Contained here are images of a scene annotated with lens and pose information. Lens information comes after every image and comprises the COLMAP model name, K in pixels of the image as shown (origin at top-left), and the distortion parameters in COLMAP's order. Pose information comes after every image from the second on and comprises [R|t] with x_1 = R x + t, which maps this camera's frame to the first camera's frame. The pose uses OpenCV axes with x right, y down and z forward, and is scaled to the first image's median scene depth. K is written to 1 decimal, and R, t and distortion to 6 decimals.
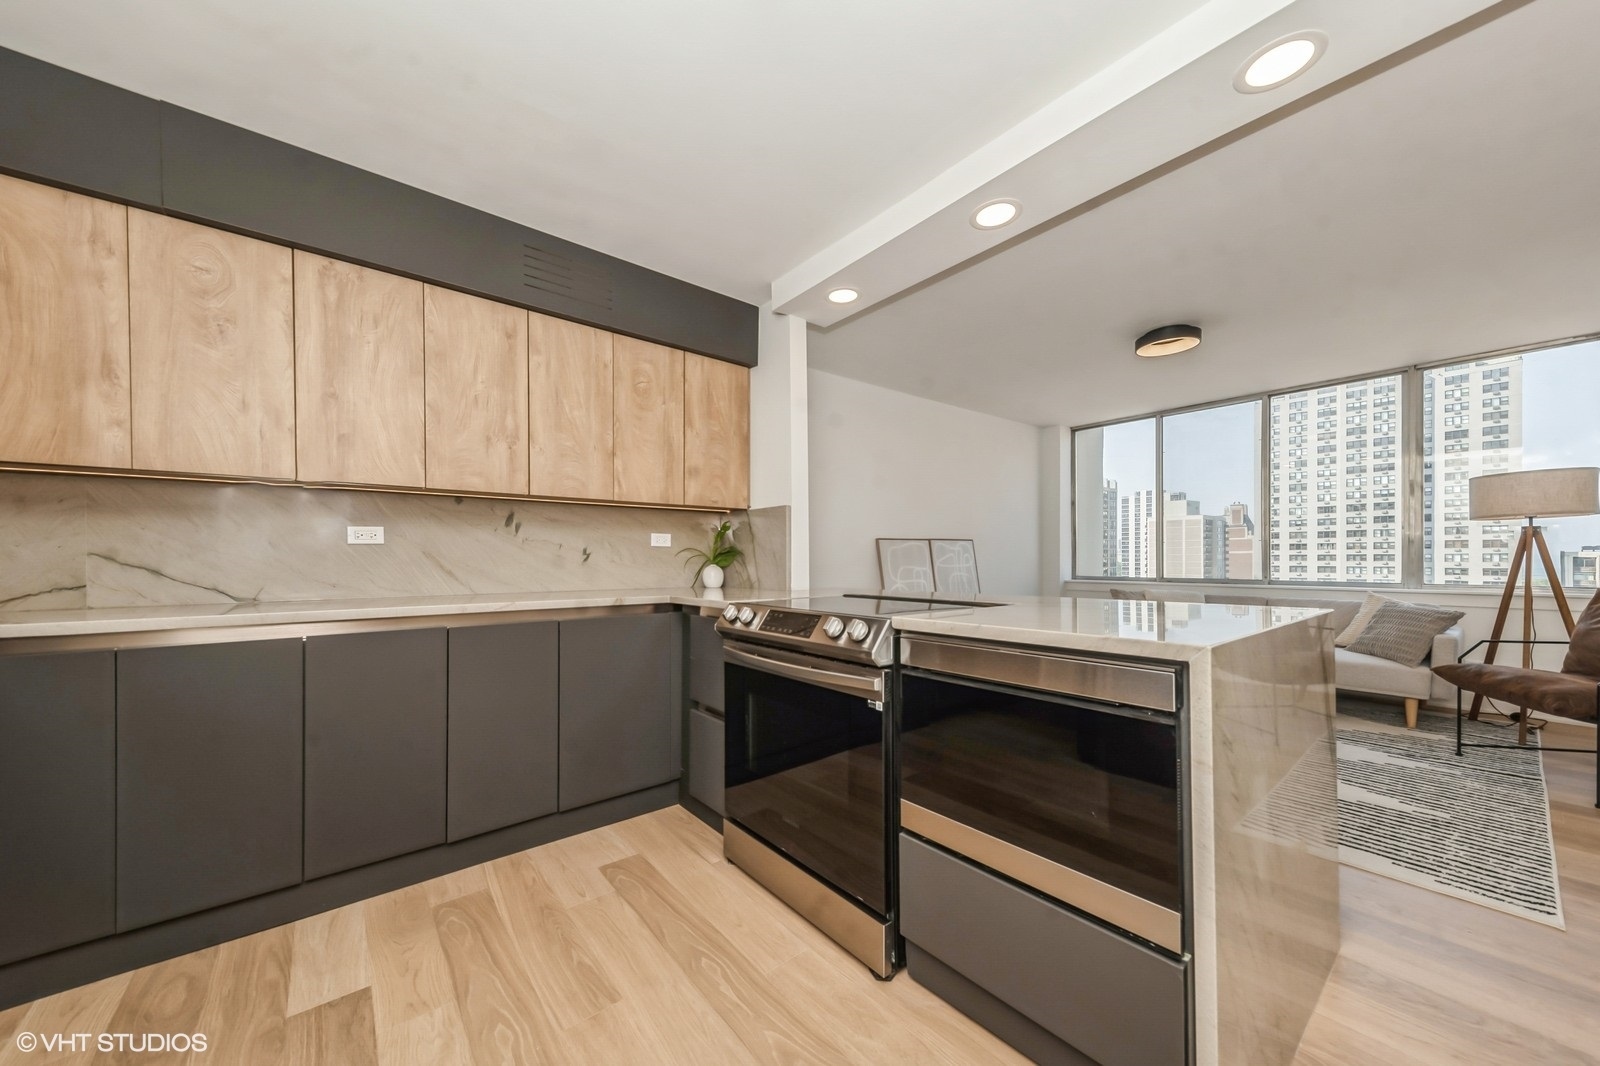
lens RADIAL K [[565.7, 0, 803.4], [0, 565.7, 556.4], [0, 0, 1]] dist [0.009776, 0.000012]
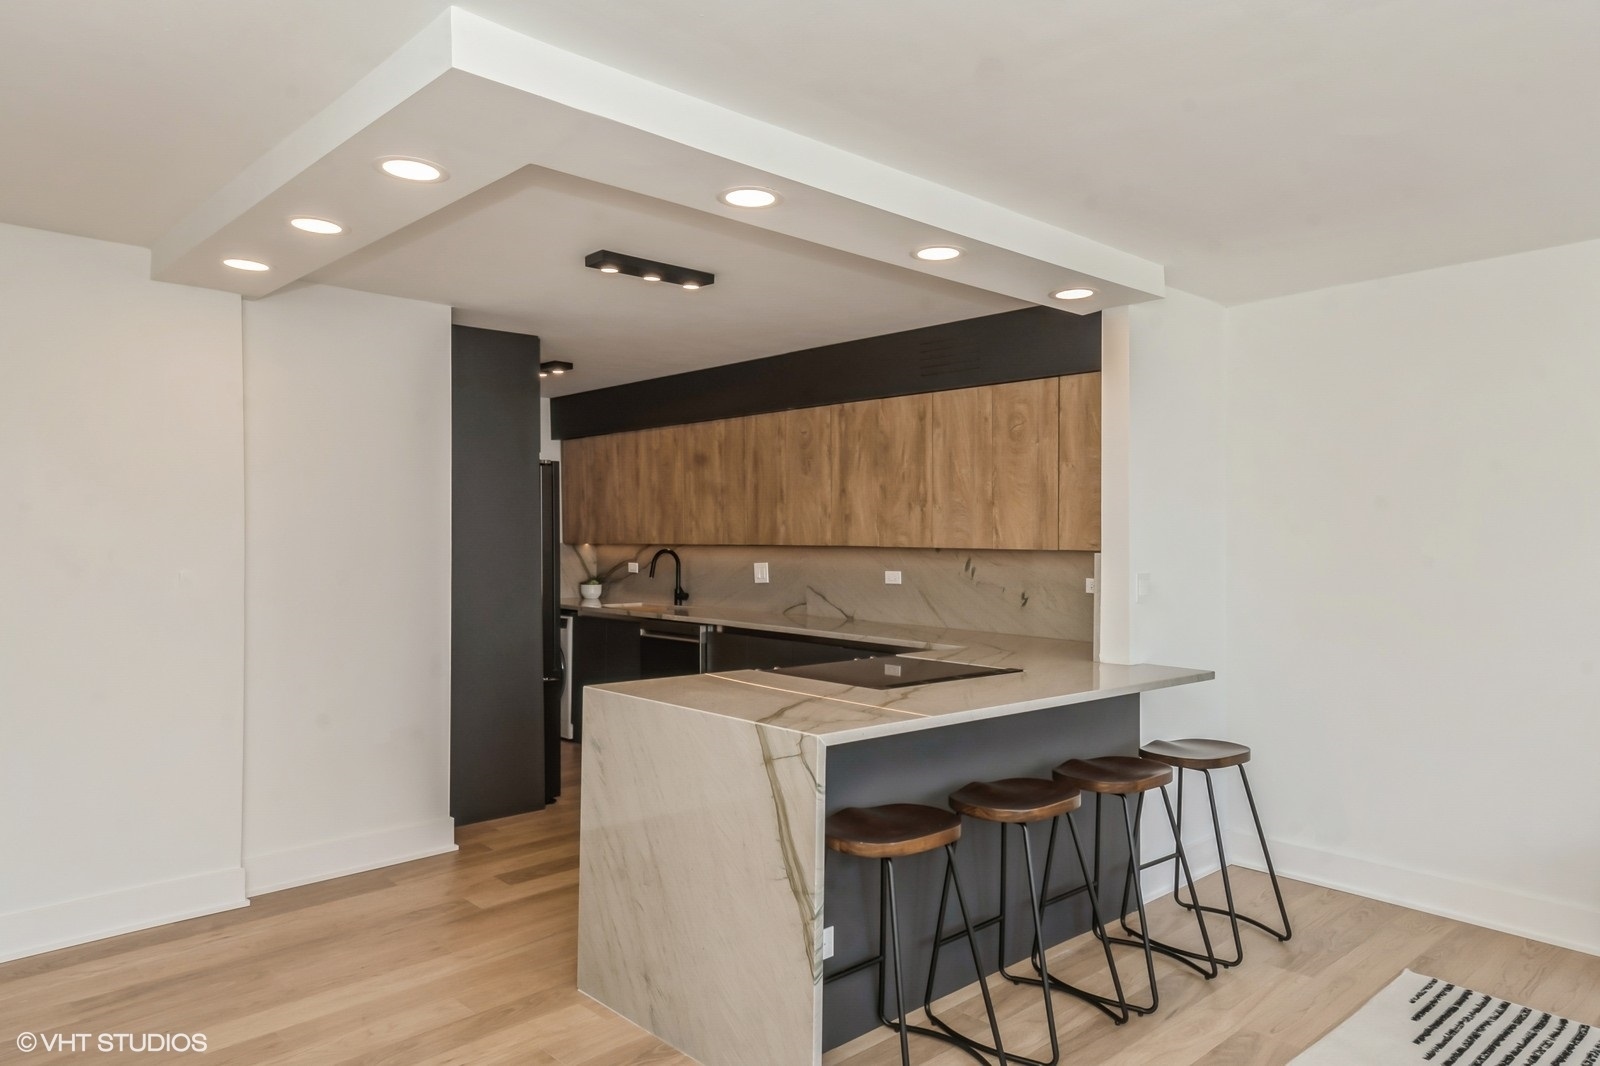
lens RADIAL K [[1012.0, 0, 800.0], [0, 1012.0, 533.0], [0, 0, 1]] dist [0.005687, 0.002436]
pose [[0.064040, 0.000292, -0.997947, 1.680038], [-0.003475, 0.999994, 0.000069, -0.145486], [0.997941, 0.003463, 0.064041, 0.617997]]
